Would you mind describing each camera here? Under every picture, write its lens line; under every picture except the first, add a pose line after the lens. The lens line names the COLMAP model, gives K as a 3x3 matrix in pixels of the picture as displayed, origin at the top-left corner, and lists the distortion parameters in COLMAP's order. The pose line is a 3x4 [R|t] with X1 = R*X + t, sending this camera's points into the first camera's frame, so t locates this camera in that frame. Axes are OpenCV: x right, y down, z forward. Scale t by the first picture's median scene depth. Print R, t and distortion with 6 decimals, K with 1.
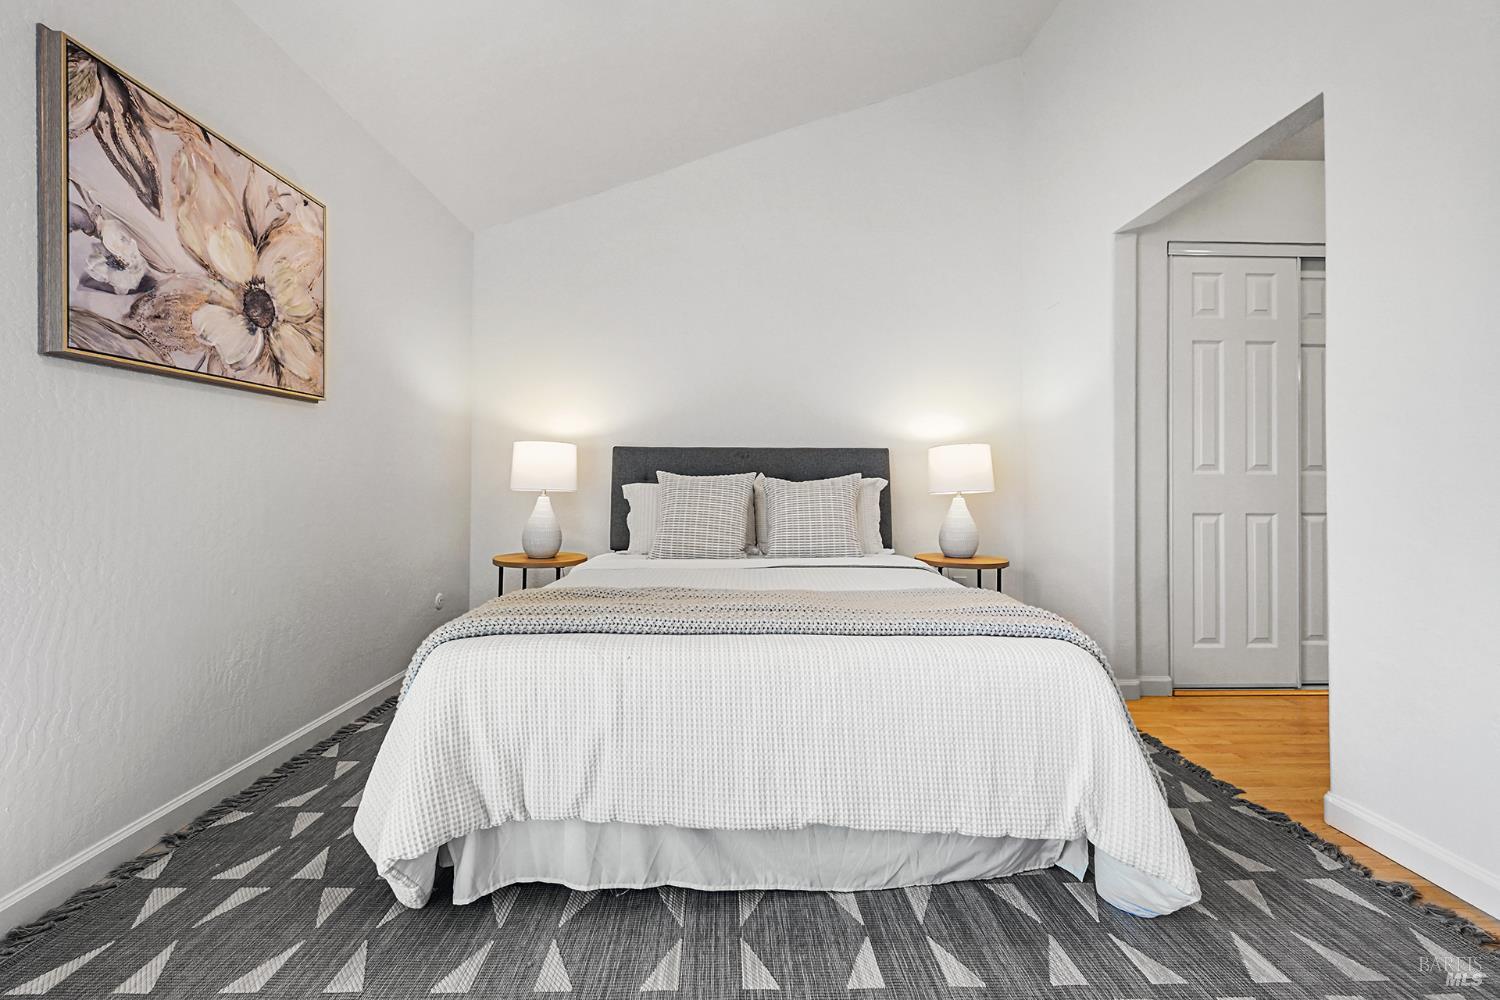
lens RADIAL K [[598.7, 0, 736.4], [0, 598.7, 477.4], [0, 0, 1]] dist [0.001434, -0.000362]
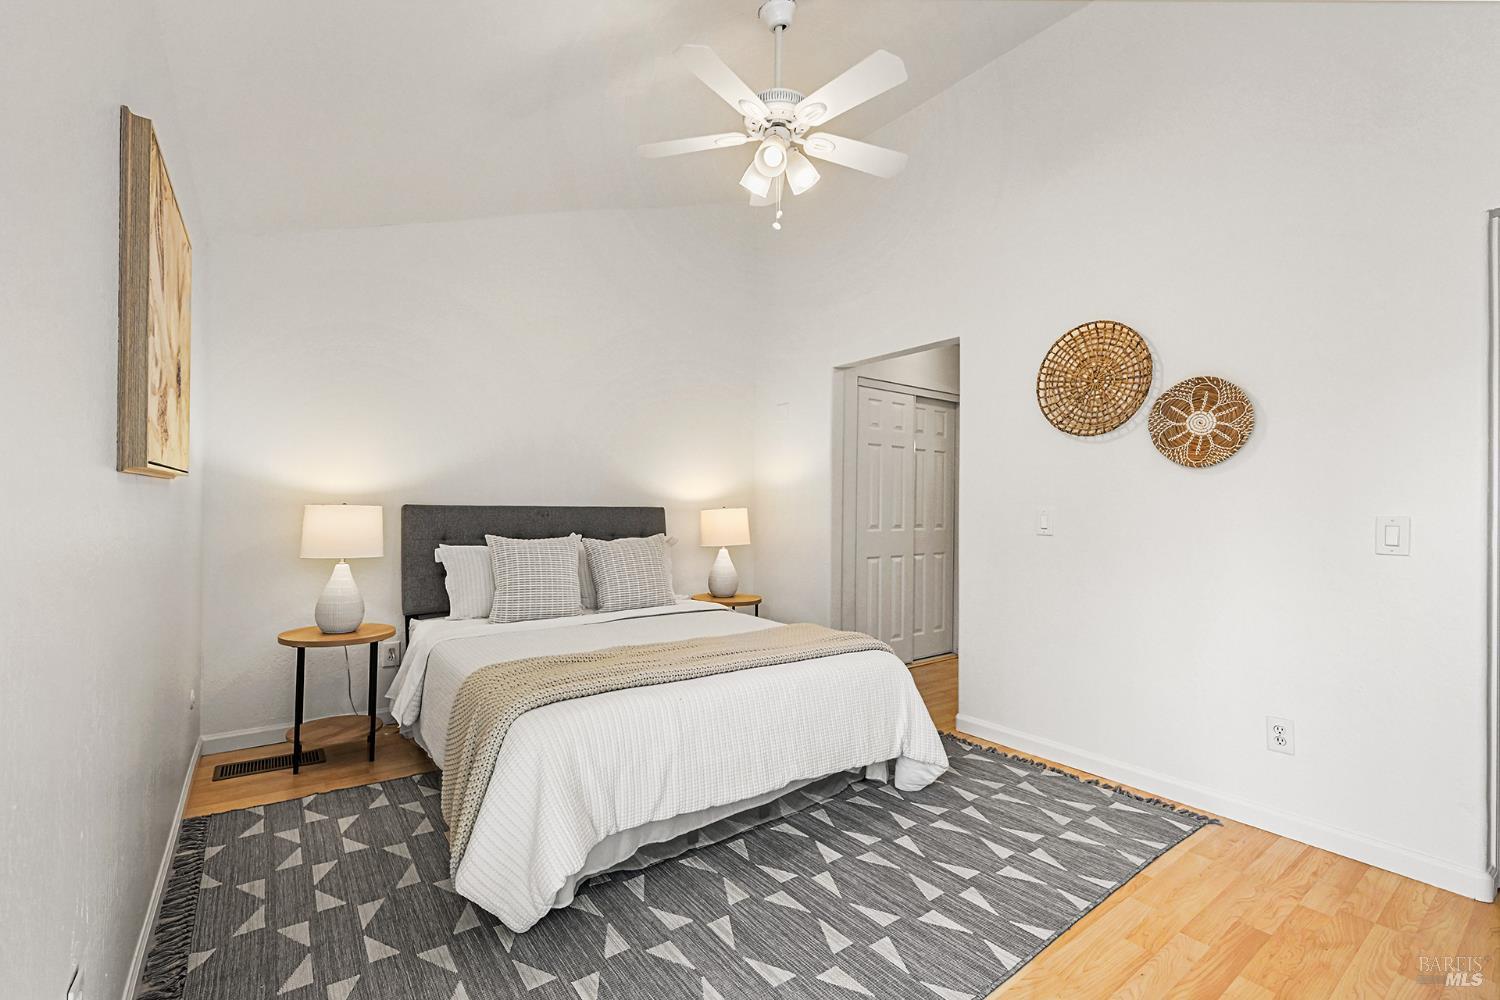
lens RADIAL K [[651.8, 0, 736.9], [0, 651.8, 502.3], [0, 0, 1]] dist [-0.007421, 0.000111]
pose [[0.819361, 0.007294, 0.573232, -0.467781], [-0.010913, 0.999936, 0.002876, -0.083549], [-0.573174, -0.008612, 0.819388, -0.163806]]
